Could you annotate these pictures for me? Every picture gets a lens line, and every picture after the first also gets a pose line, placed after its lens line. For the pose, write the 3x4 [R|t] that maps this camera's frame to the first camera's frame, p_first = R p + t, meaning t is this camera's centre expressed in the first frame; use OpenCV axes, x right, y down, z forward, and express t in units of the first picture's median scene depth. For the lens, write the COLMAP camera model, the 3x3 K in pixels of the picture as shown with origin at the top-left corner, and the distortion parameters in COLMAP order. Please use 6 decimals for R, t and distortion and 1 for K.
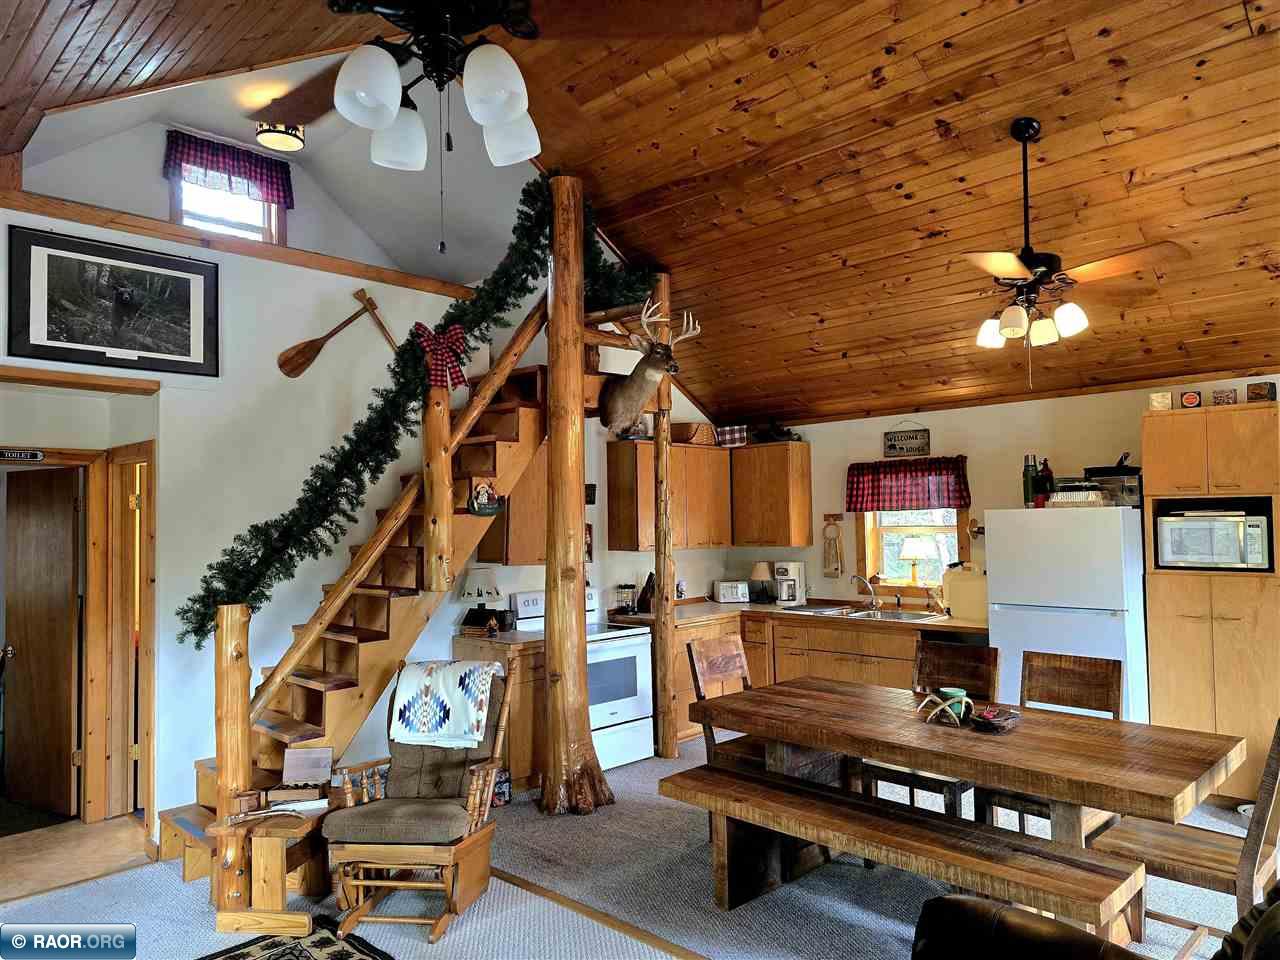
lens RADIAL K [[853.3, 0, 630.6], [0, 853.3, 488.5], [0, 0, 1]] dist [0.066912, -0.061680]
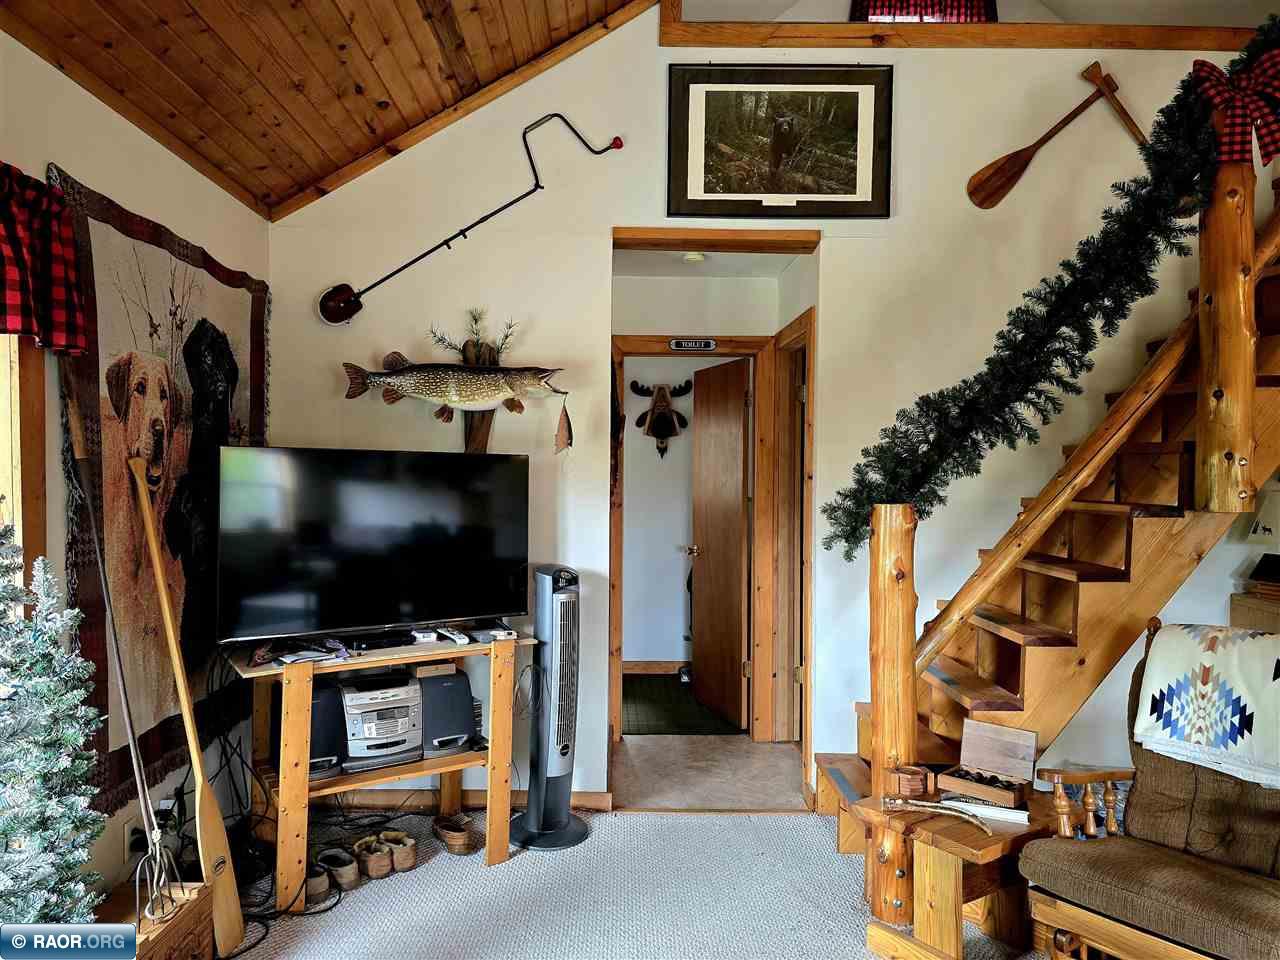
lens RADIAL K [[853.3, 0, 630.6], [0, 853.3, 488.5], [0, 0, 1]] dist [0.066912, -0.061680]
pose [[0.719122, 0.037647, -0.693863, -0.102935], [0.005179, 0.998213, 0.059528, 0.065516], [0.694865, -0.046401, 0.717642, 0.283149]]
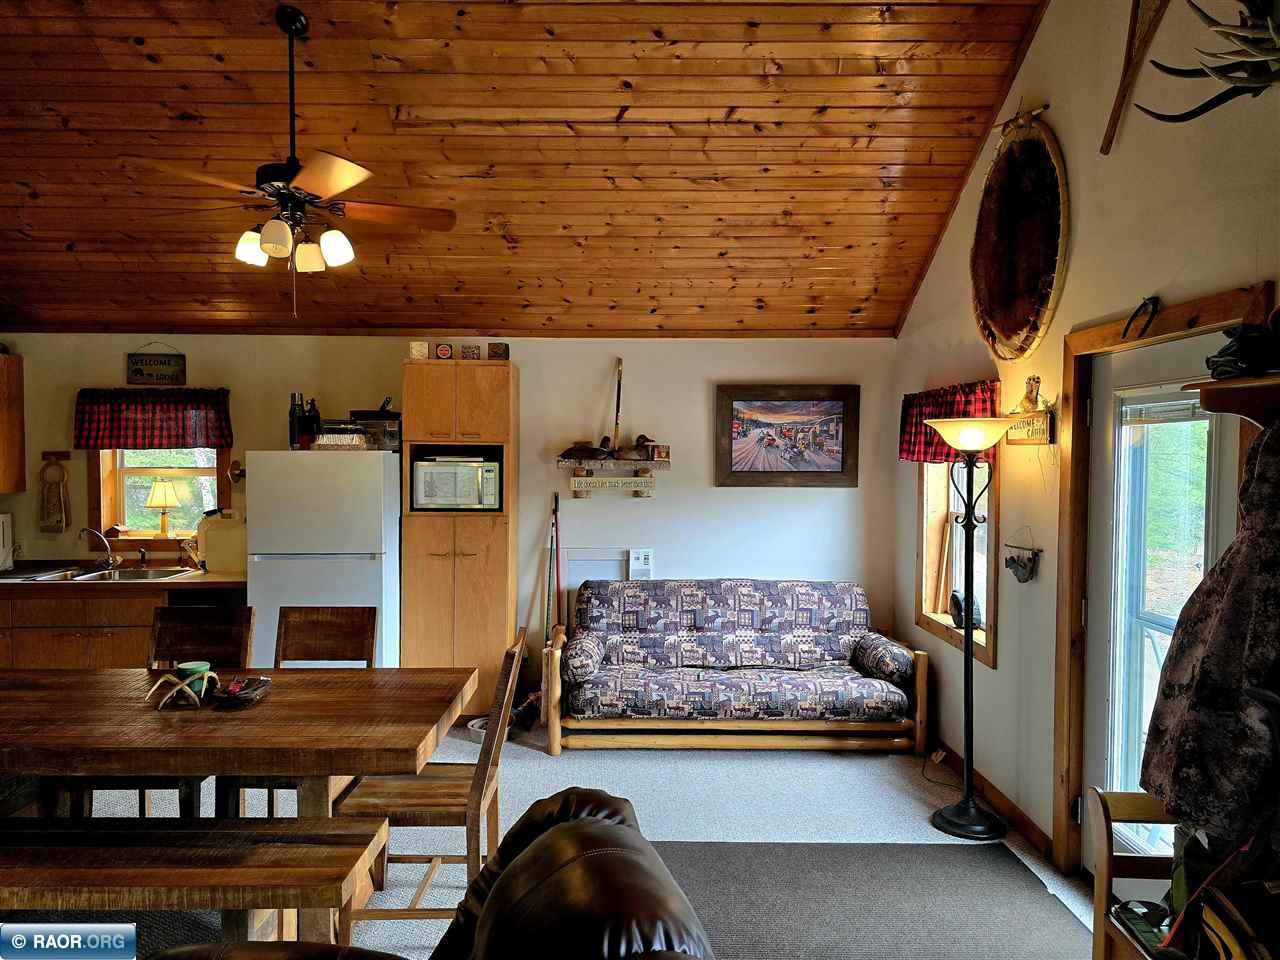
lens RADIAL K [[869.0, 0, 621.1], [0, 869.0, 485.2], [0, 0, 1]] dist [0.069437, -0.068240]
pose [[0.712376, -0.005128, 0.701779, 0.056718], [-0.040746, 0.997984, 0.048654, 0.000262], [-0.700614, -0.063255, 0.710731, 0.090407]]
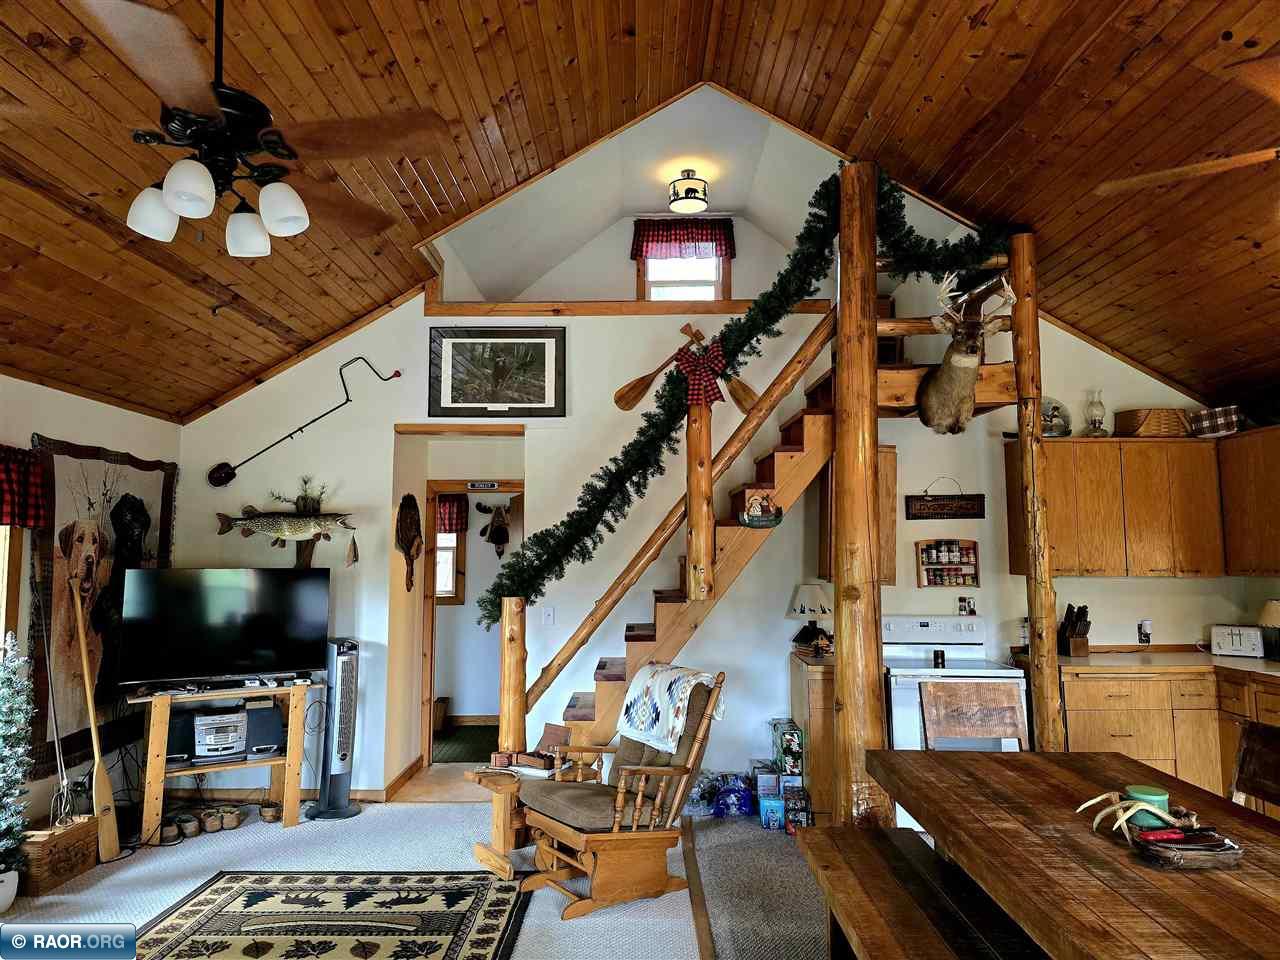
lens RADIAL K [[855.5, 0, 636.2], [0, 855.5, 471.8], [0, 0, 1]] dist [0.069725, -0.062958]
pose [[0.700556, -0.050872, -0.711781, 0.473349], [0.016595, 0.998347, -0.055021, 0.020073], [0.713404, 0.026733, 0.700243, 0.214933]]
